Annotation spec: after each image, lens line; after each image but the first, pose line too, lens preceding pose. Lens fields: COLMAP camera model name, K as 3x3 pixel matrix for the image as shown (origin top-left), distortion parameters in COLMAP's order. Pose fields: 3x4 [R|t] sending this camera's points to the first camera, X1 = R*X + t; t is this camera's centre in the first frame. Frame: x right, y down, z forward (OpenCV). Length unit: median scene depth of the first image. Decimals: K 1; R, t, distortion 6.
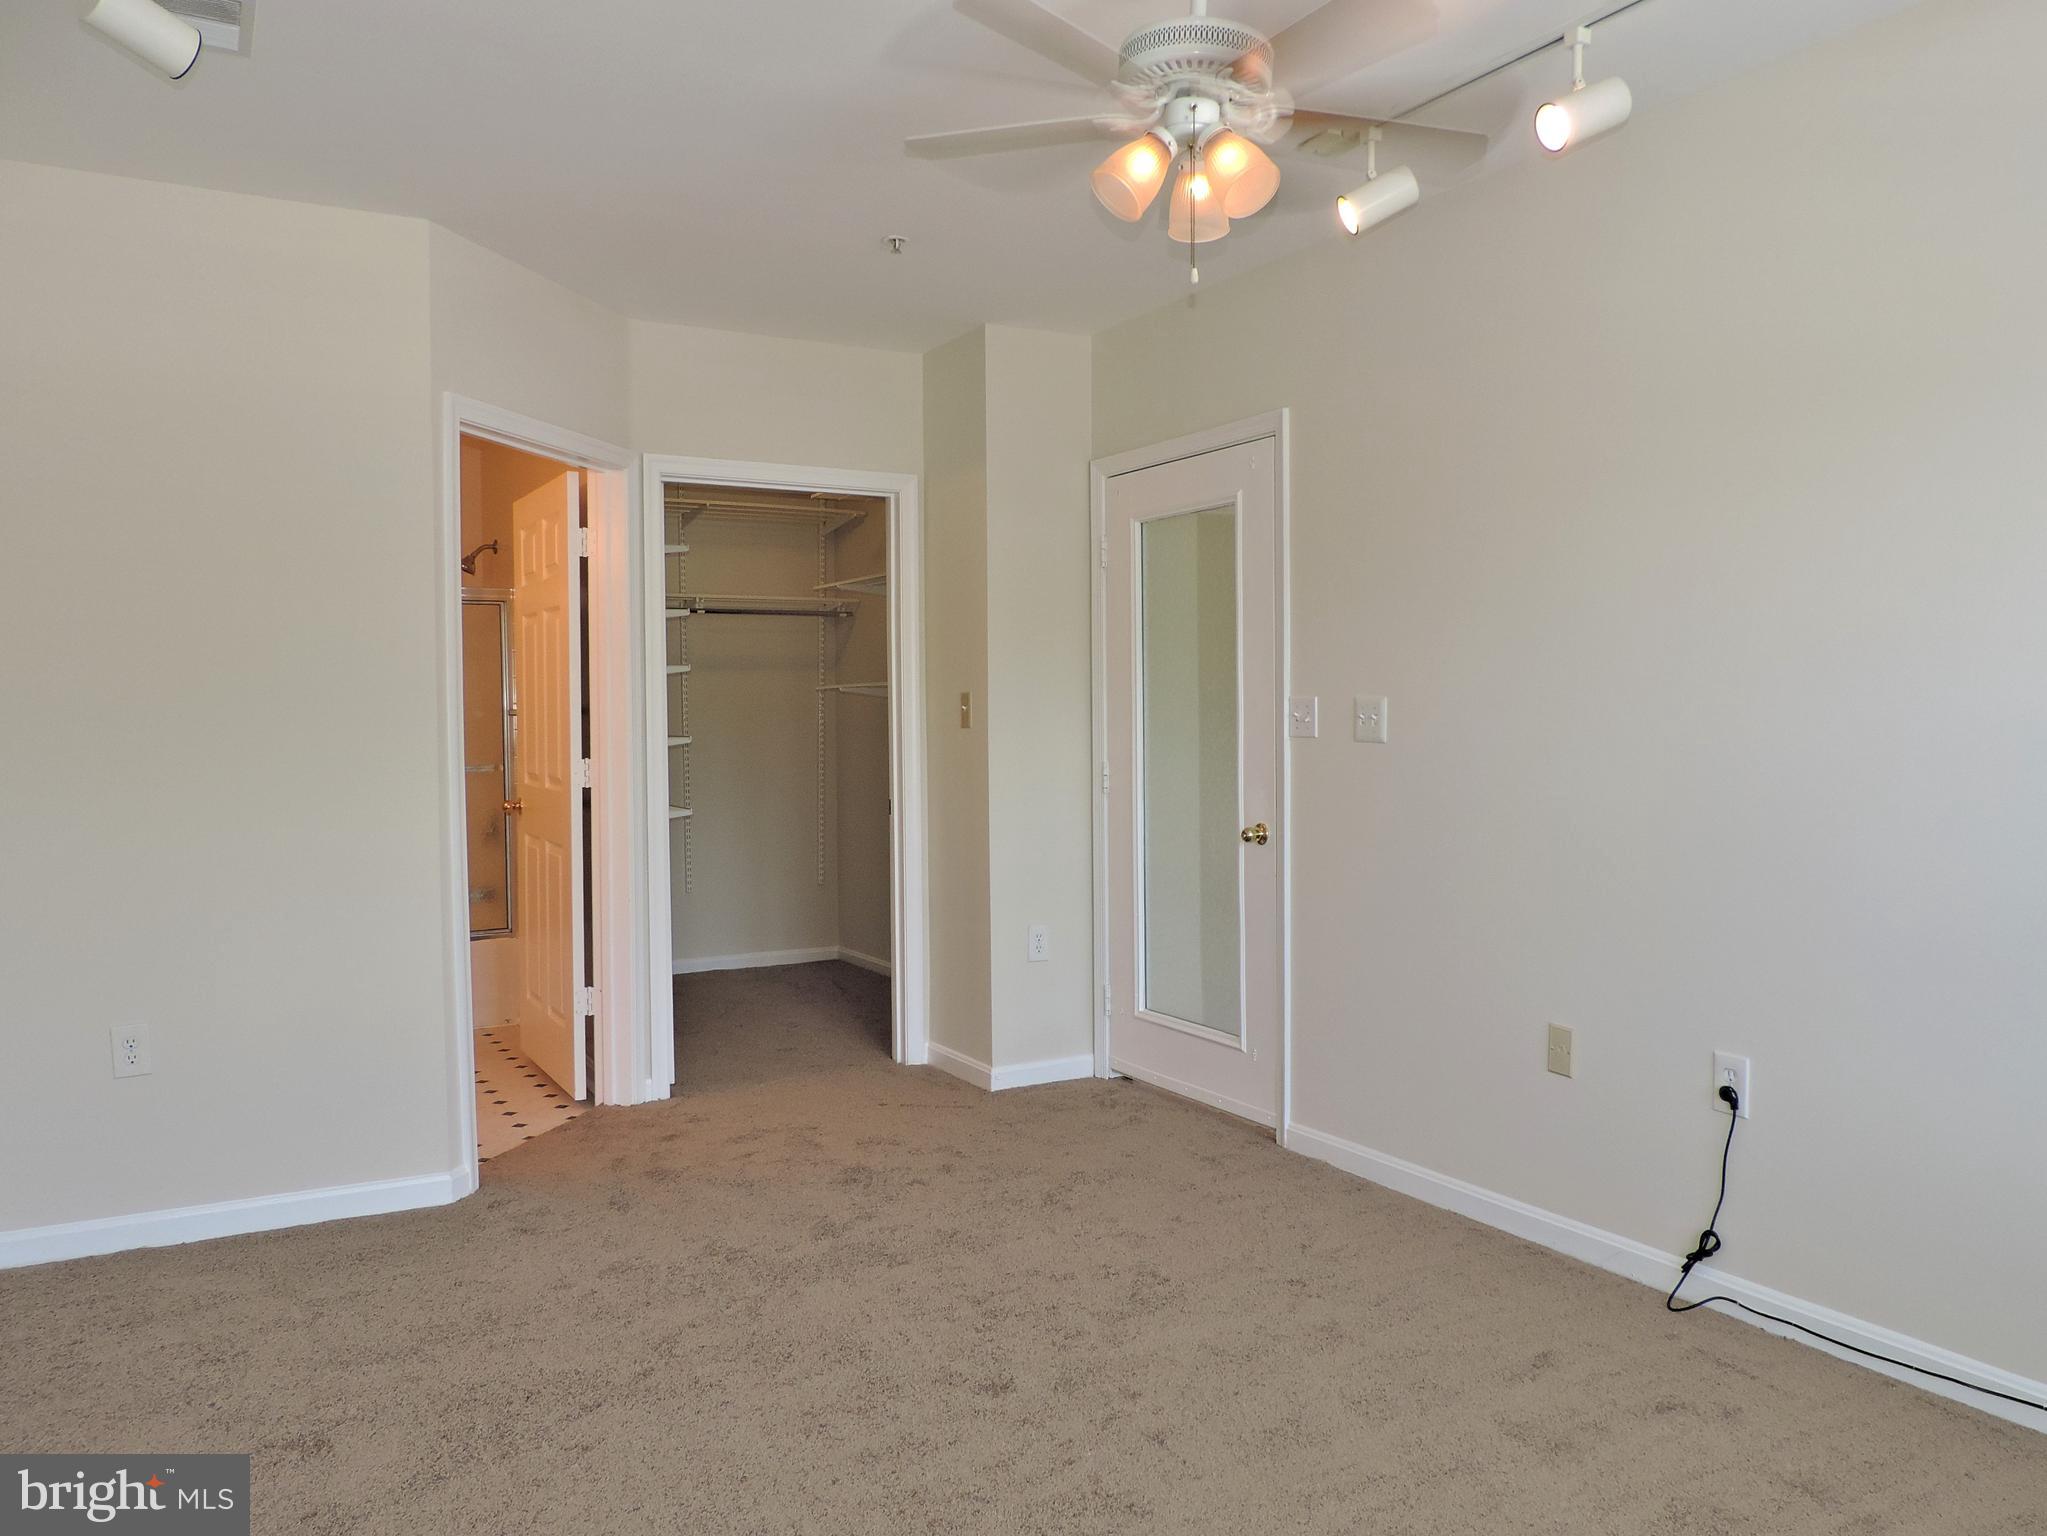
lens RADIAL K [[1504.4, 0, 1026.1], [0, 1504.4, 772.6], [0, 0, 1]] dist [-0.021345, 0.007241]
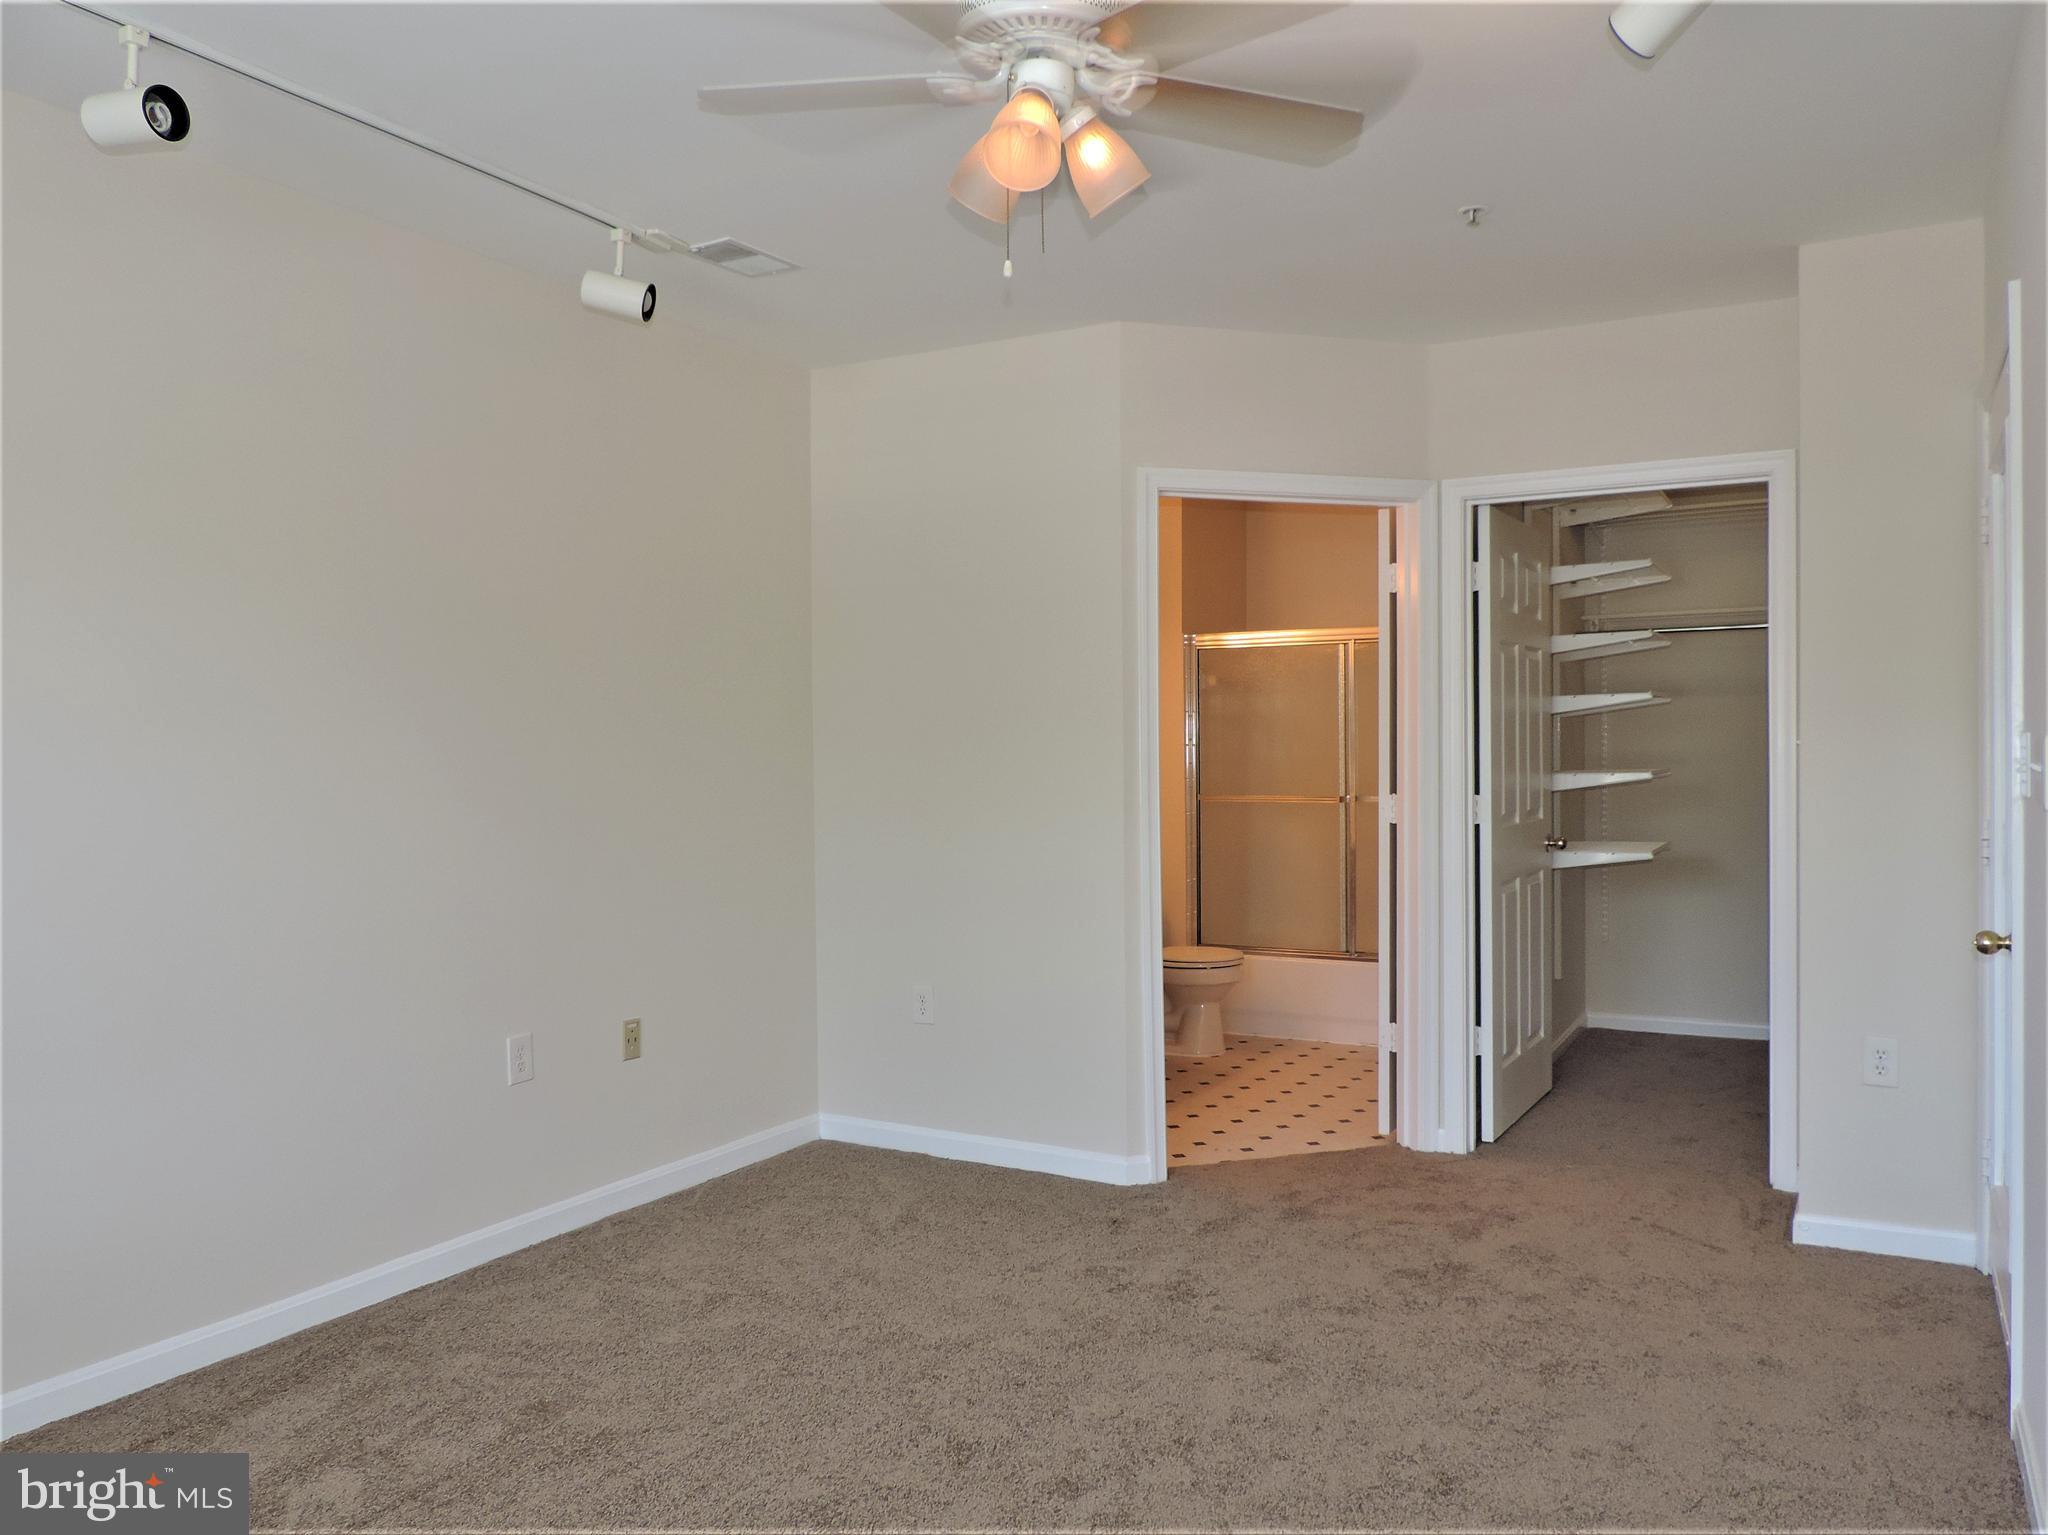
lens RADIAL K [[1473.7, 0, 1020.8], [0, 1473.7, 774.7], [0, 0, 1]] dist [-0.017962, 0.001961]
pose [[0.529333, 0.018171, -0.848220, 0.410854], [-0.027390, 0.999615, 0.004321, -0.019957], [0.847972, 0.020946, 0.529627, 0.272367]]
